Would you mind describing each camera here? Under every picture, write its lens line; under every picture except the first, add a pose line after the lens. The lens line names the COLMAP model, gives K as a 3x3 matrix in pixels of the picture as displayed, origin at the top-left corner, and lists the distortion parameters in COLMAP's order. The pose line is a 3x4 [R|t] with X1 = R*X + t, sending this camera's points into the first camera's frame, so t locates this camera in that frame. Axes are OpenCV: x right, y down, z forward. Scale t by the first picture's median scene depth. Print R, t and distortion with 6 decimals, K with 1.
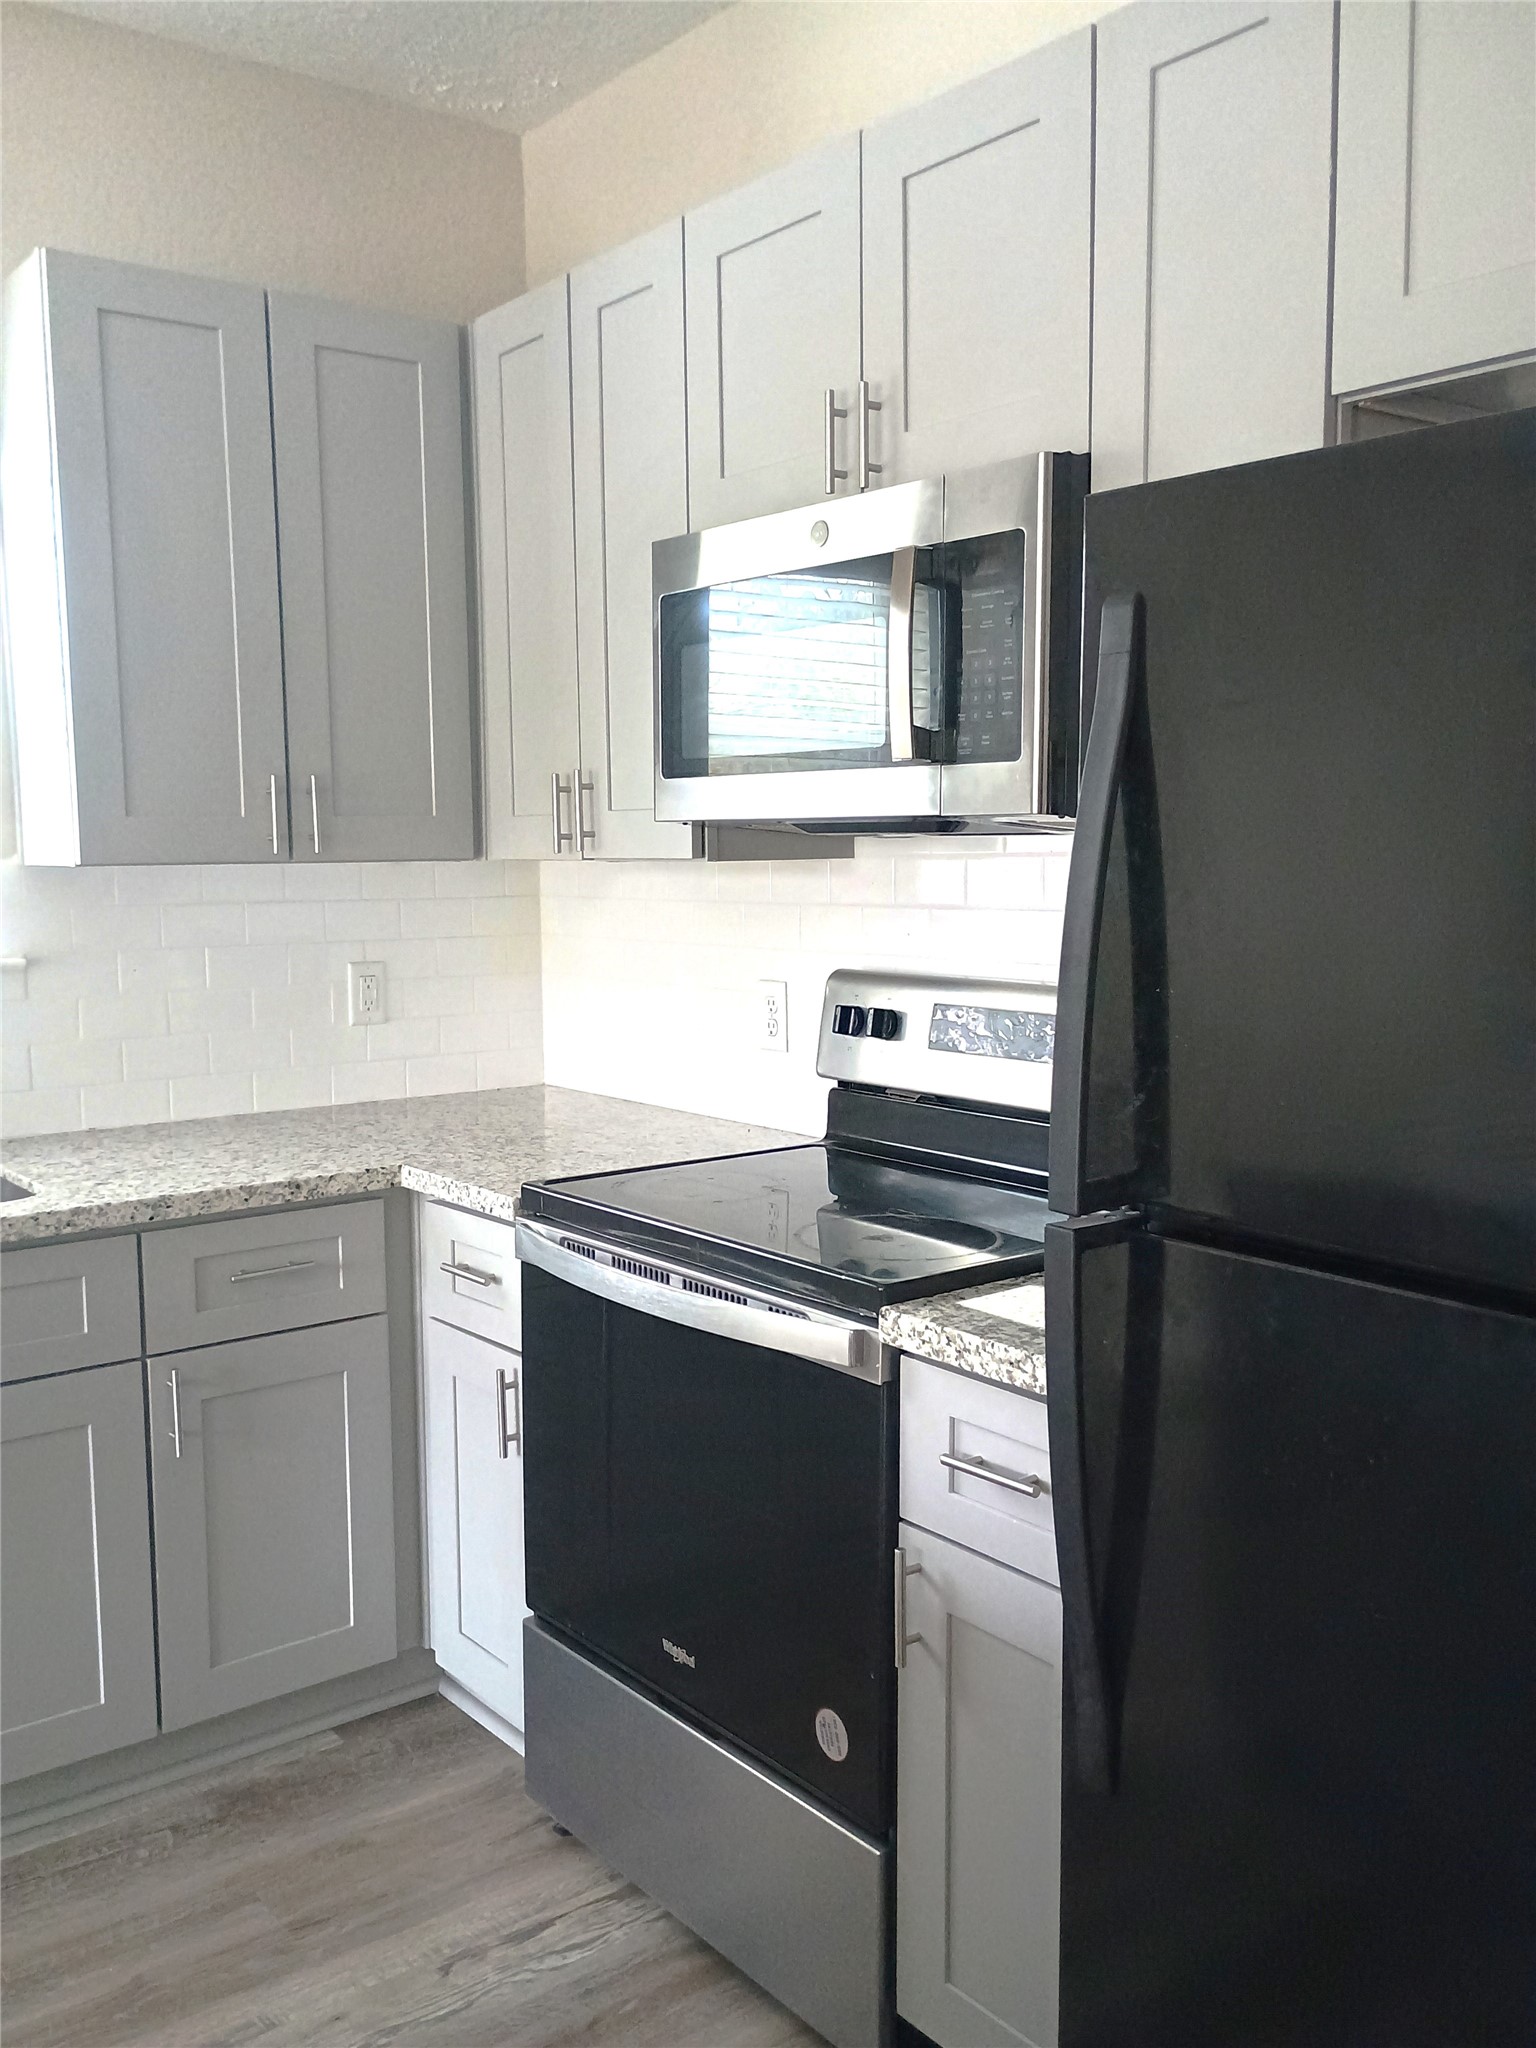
lens RADIAL K [[1808.3, 0, 768.7], [0, 1808.3, 1028.6], [0, 0, 1]] dist [0.050659, -0.059504]
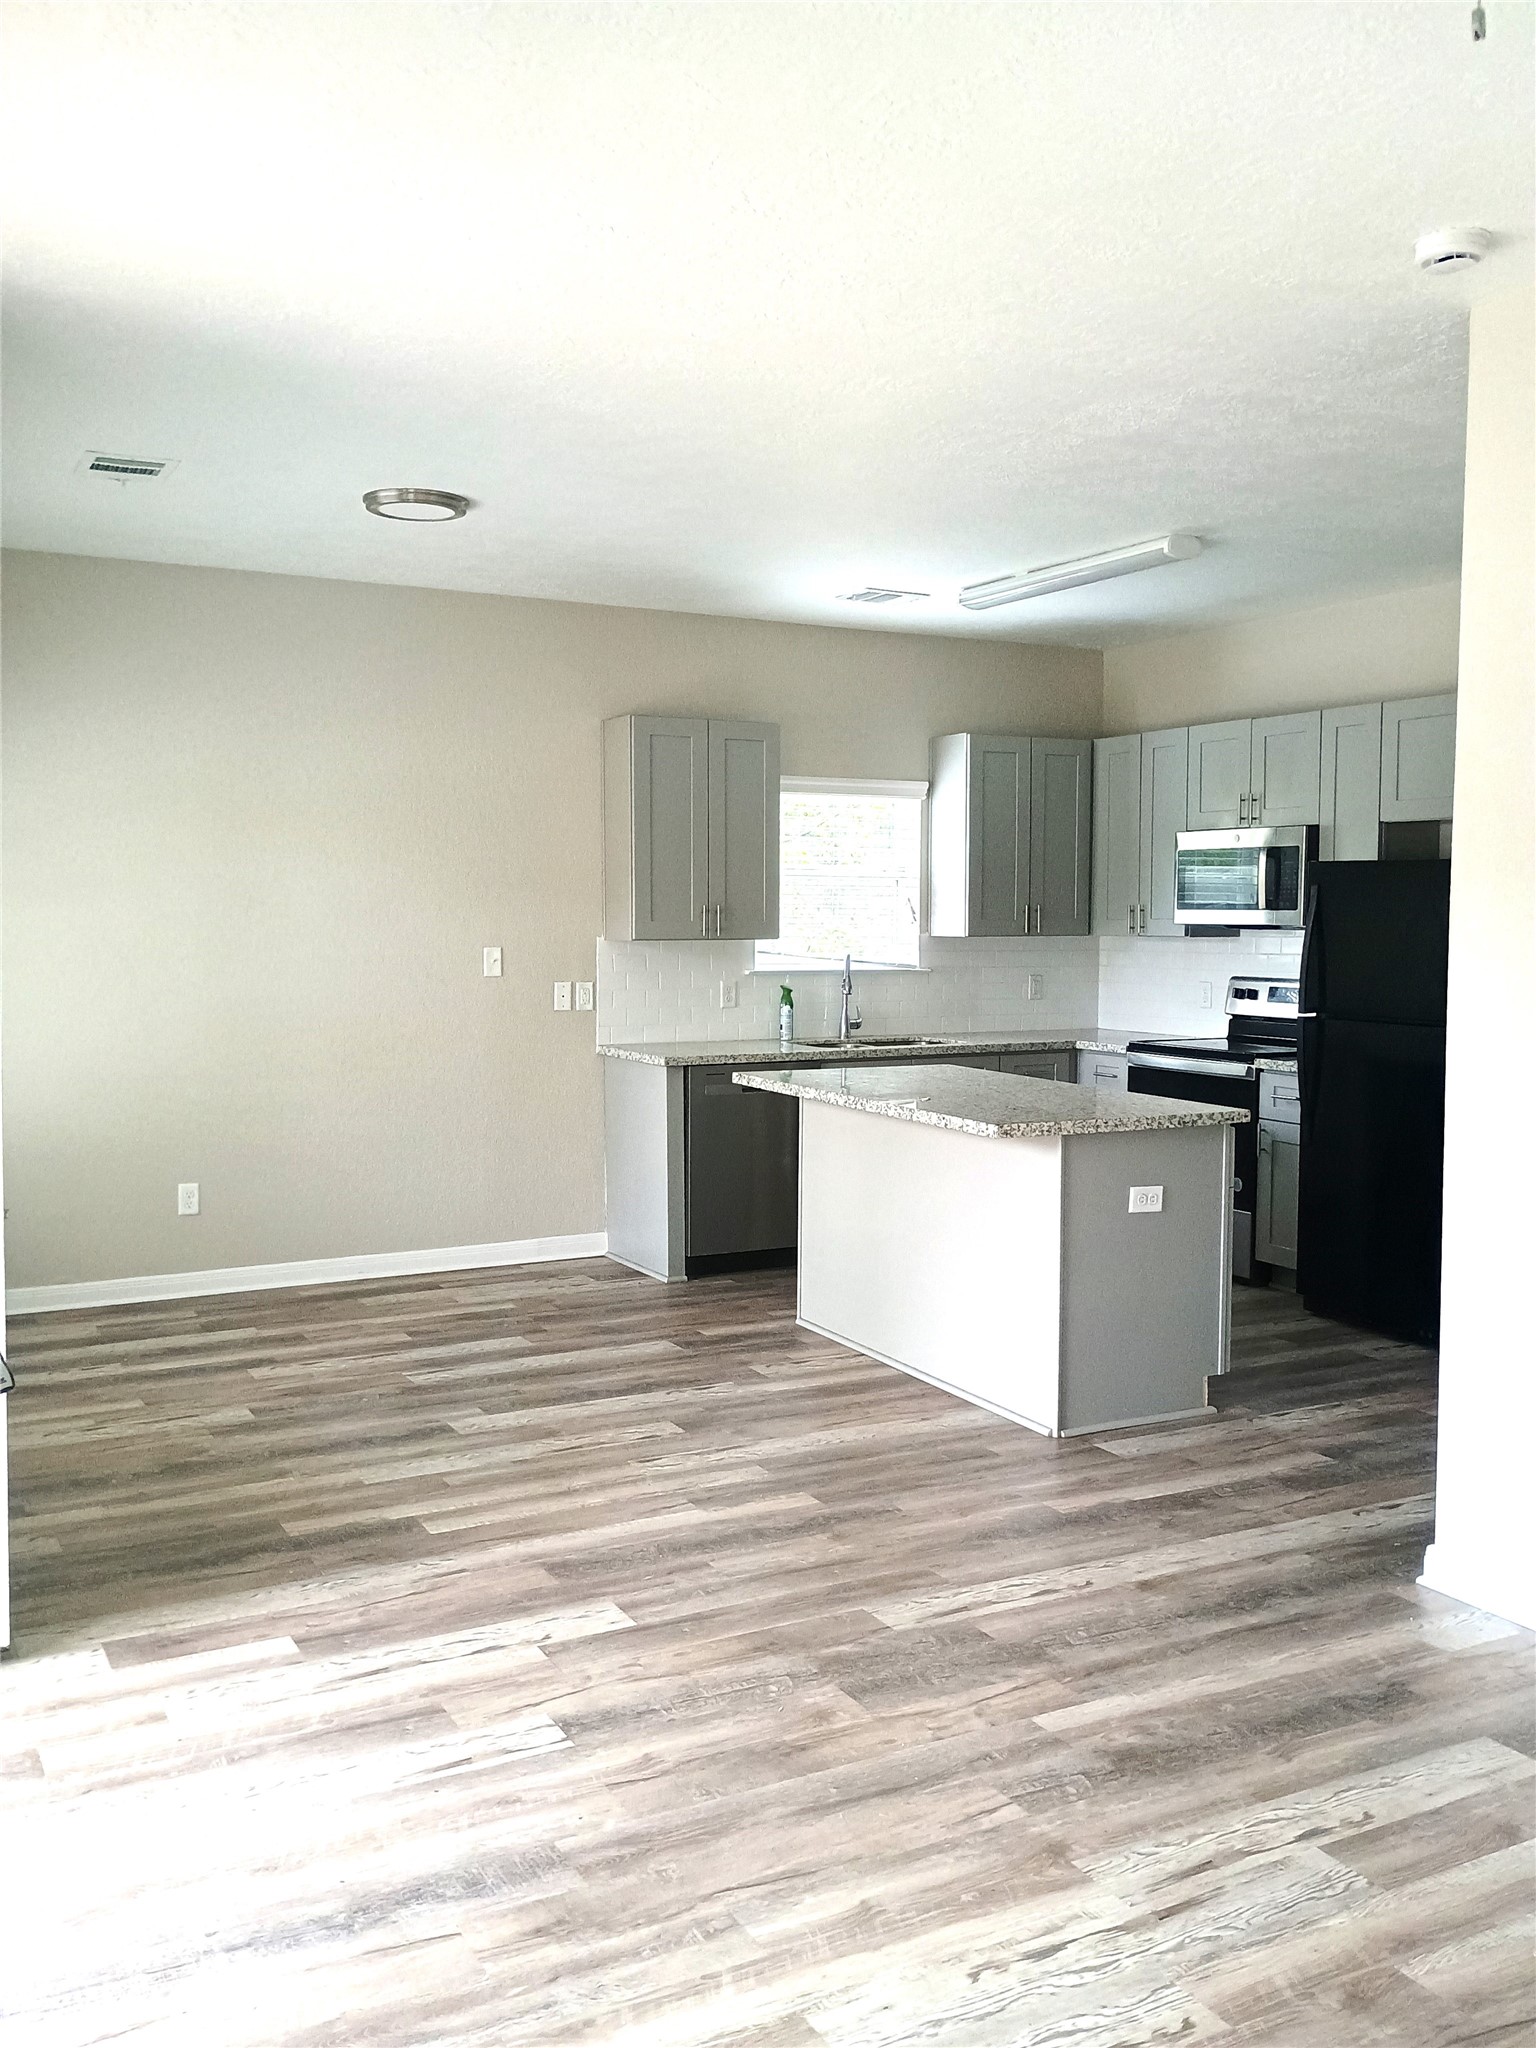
lens RADIAL K [[1808.3, 0, 763.2], [0, 1808.3, 1020.1], [0, 0, 1]] dist [0.050659, -0.059504]
pose [[0.985399, 0.022664, -0.168745, -0.232104], [-0.029070, 0.998944, -0.035588, 0.178138], [0.167761, 0.039974, 0.985017, -2.154874]]
